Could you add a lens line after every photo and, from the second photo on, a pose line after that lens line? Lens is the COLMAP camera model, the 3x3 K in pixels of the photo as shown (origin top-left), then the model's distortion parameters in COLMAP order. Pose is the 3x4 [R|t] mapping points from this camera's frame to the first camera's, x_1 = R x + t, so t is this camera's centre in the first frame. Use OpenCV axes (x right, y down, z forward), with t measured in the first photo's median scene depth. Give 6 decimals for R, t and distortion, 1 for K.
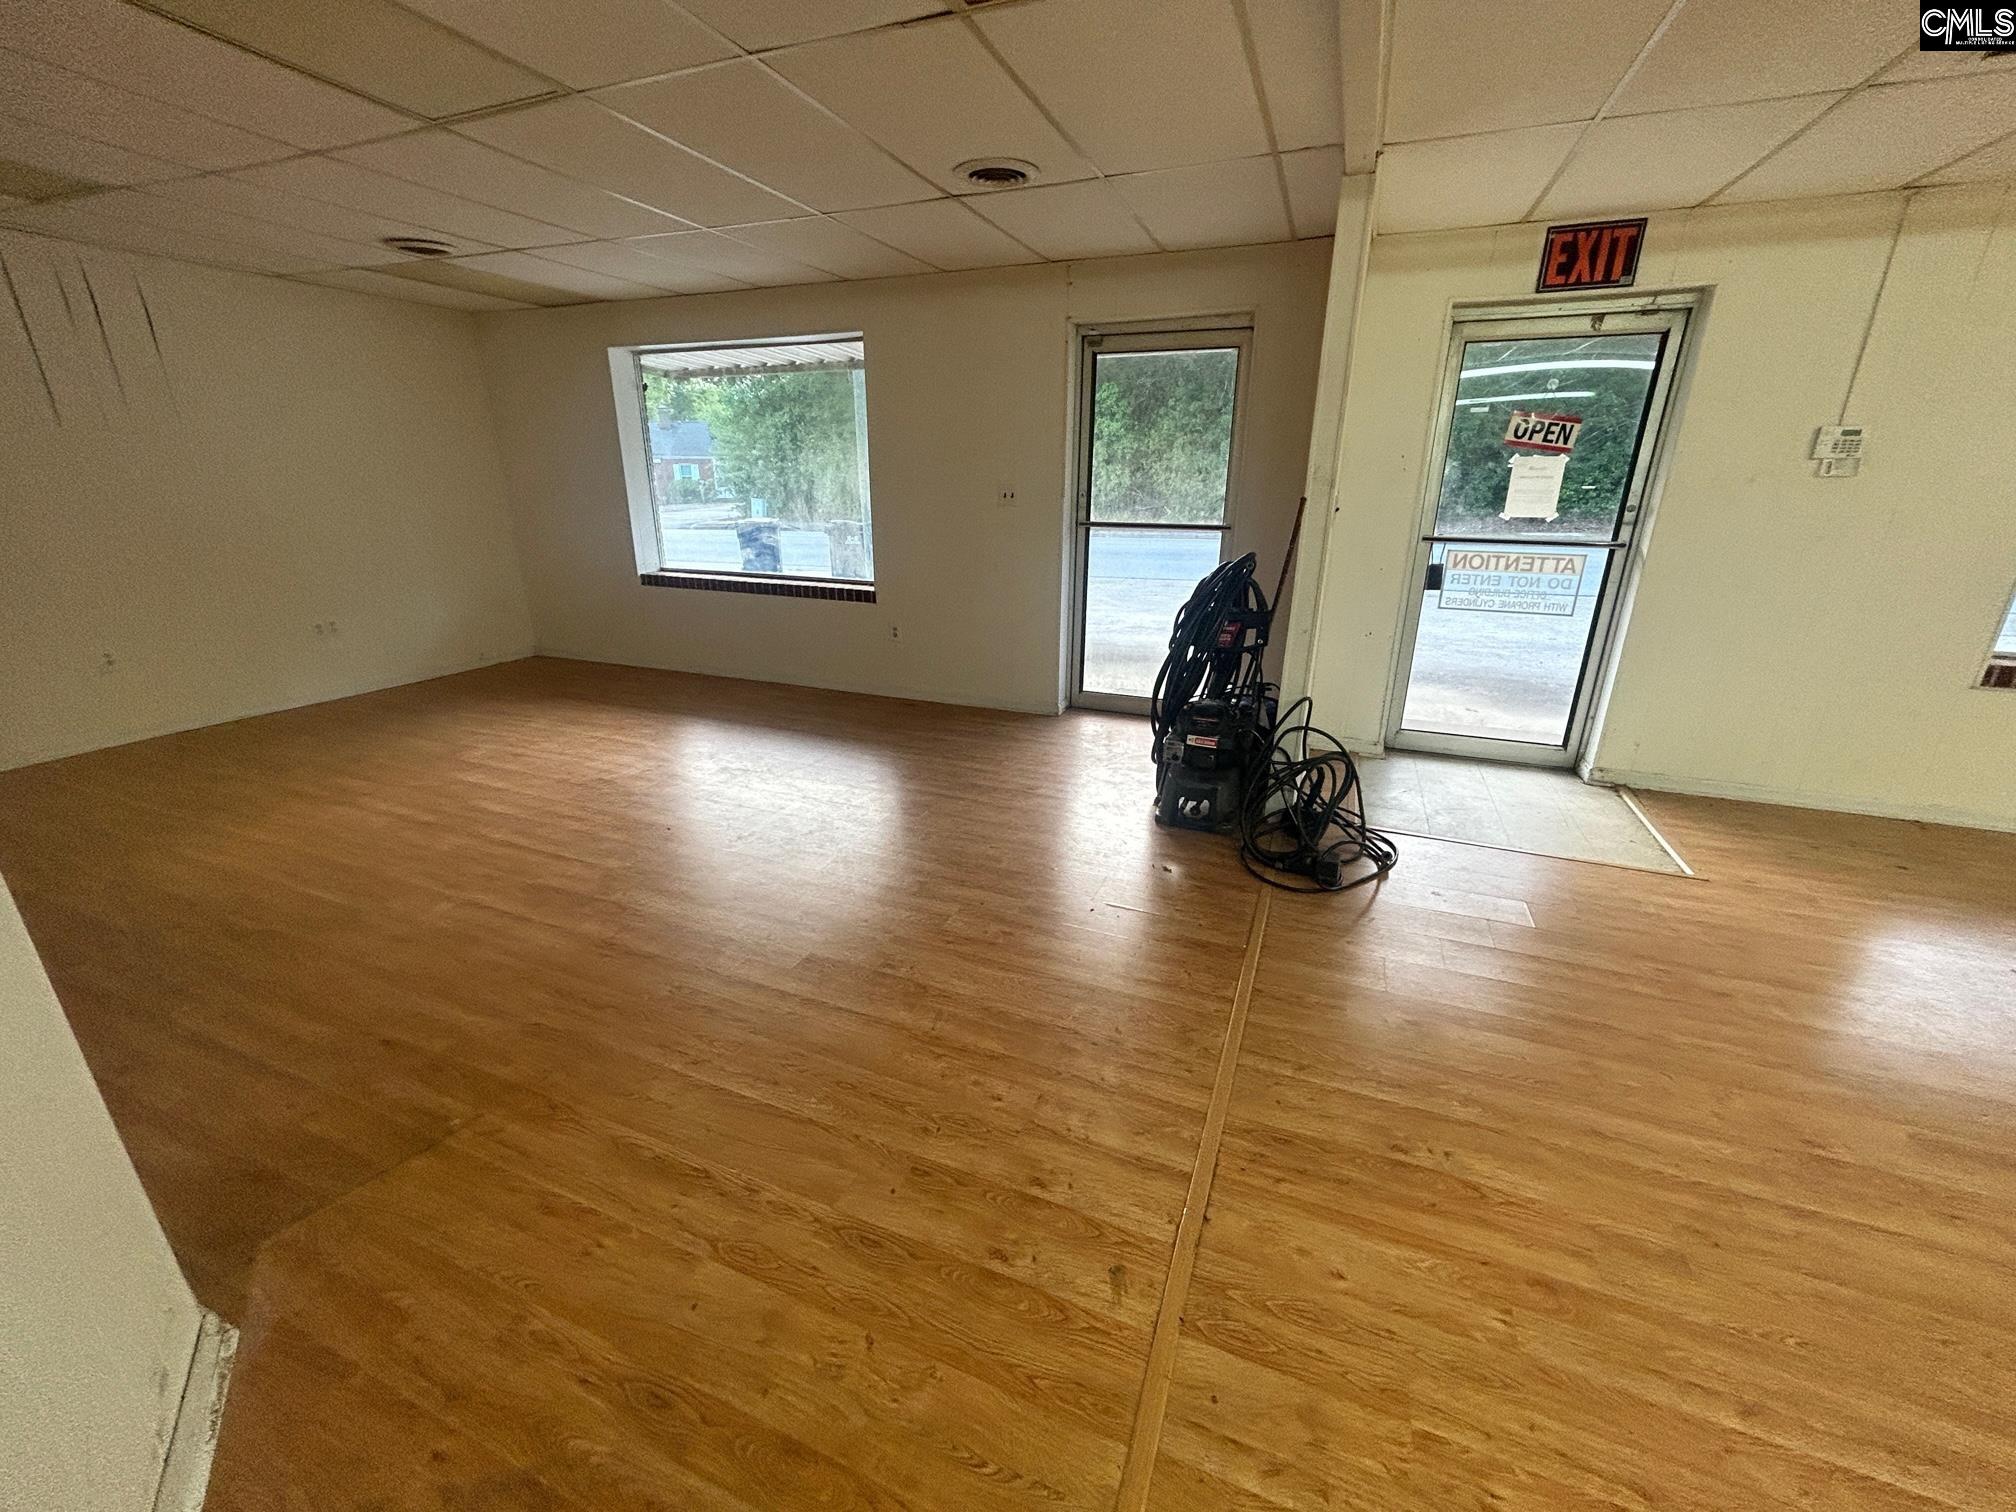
lens RADIAL K [[809.2, 0, 1008.0], [0, 809.2, 756.0], [0, 0, 1]] dist [-0.004194, 0.003775]
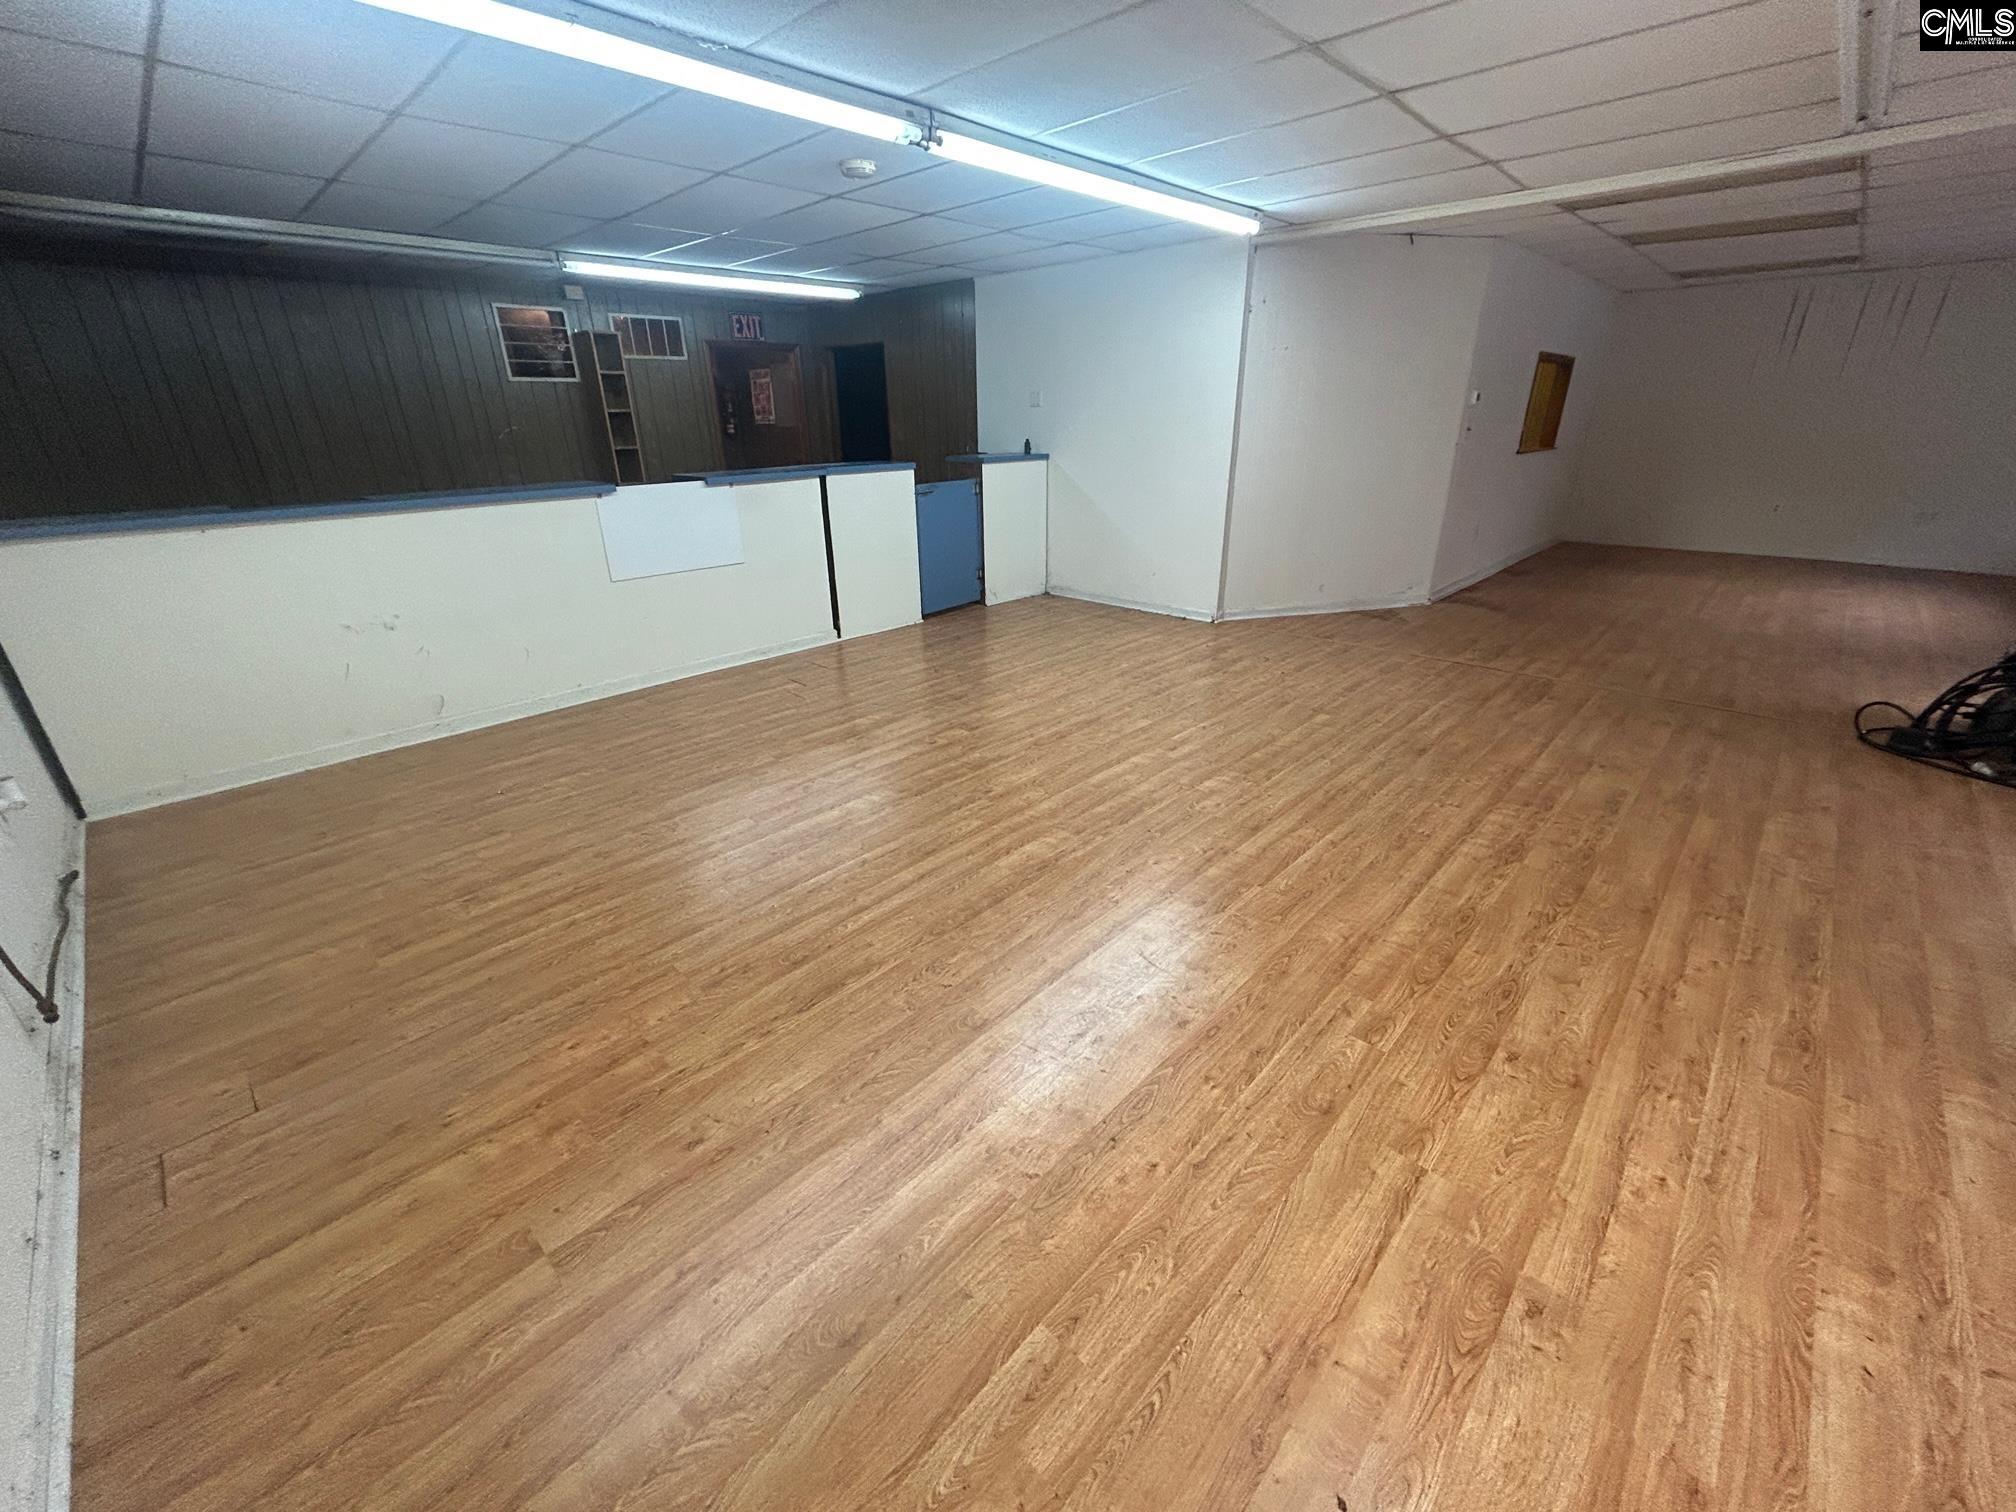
lens RADIAL K [[809.2, 0, 1008.0], [0, 809.2, 756.0], [0, 0, 1]] dist [-0.004194, 0.003775]
pose [[-0.364418, 0.364874, -0.856777, 1.475641], [-0.301834, 0.824095, 0.479337, -0.009815], [0.880963, 0.433283, -0.190184, 0.063626]]
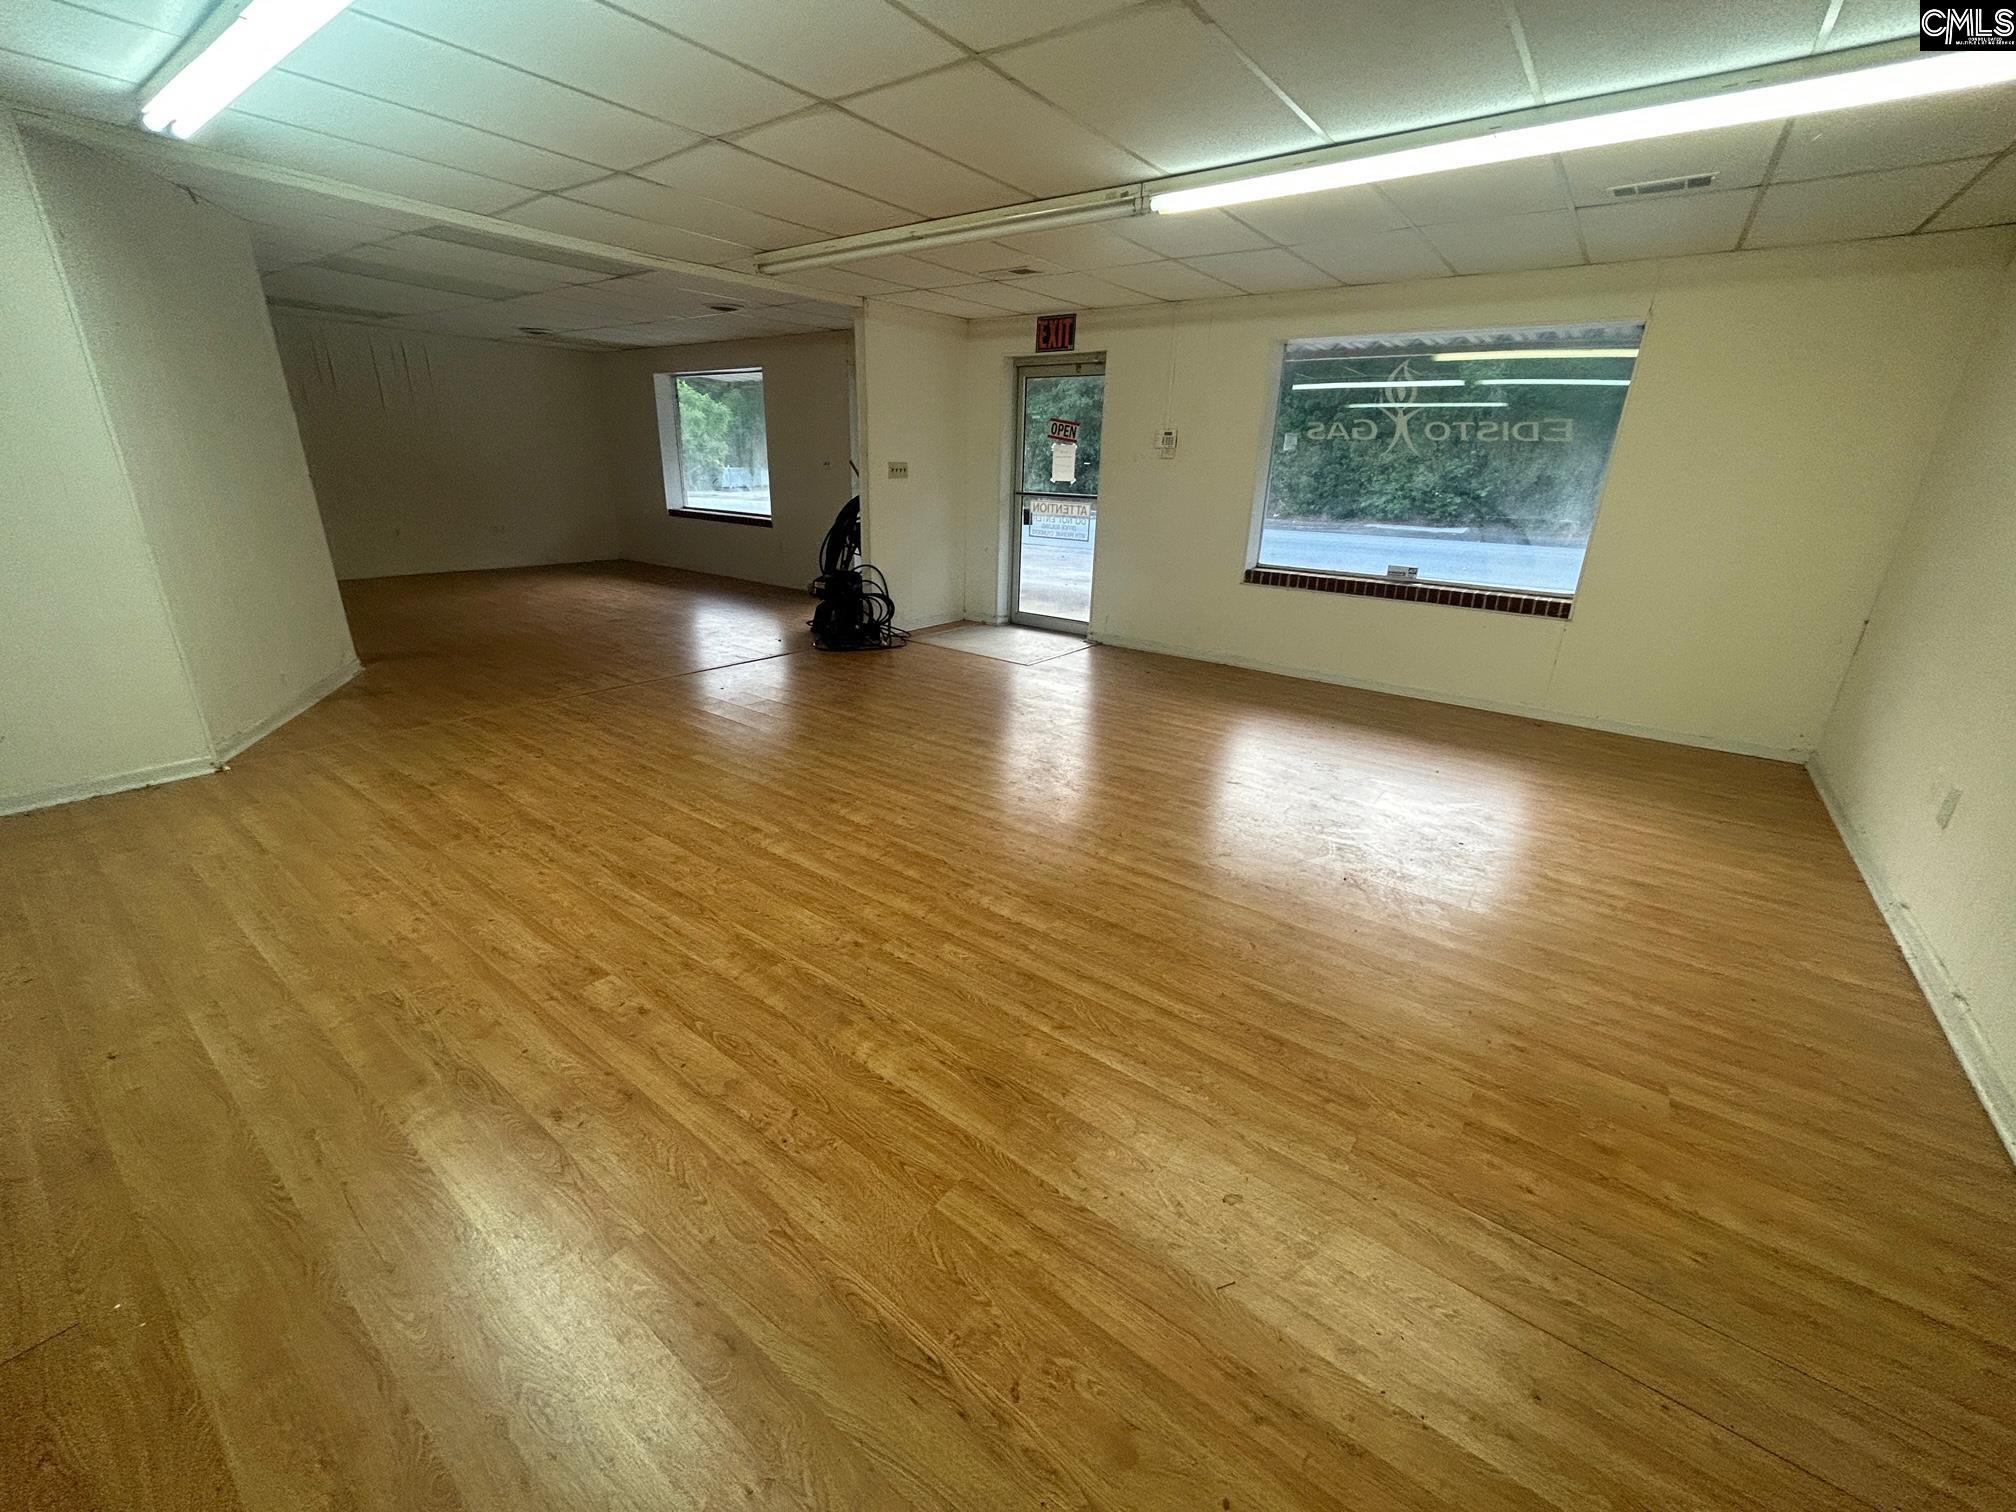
lens RADIAL K [[809.2, 0, 1008.0], [0, 809.2, 756.0], [0, 0, 1]] dist [-0.004194, 0.003775]
pose [[0.967370, 0.109396, -0.228535, 1.004066], [-0.108621, 0.993954, 0.016002, 0.270291], [0.228904, 0.009344, 0.973404, -0.688909]]
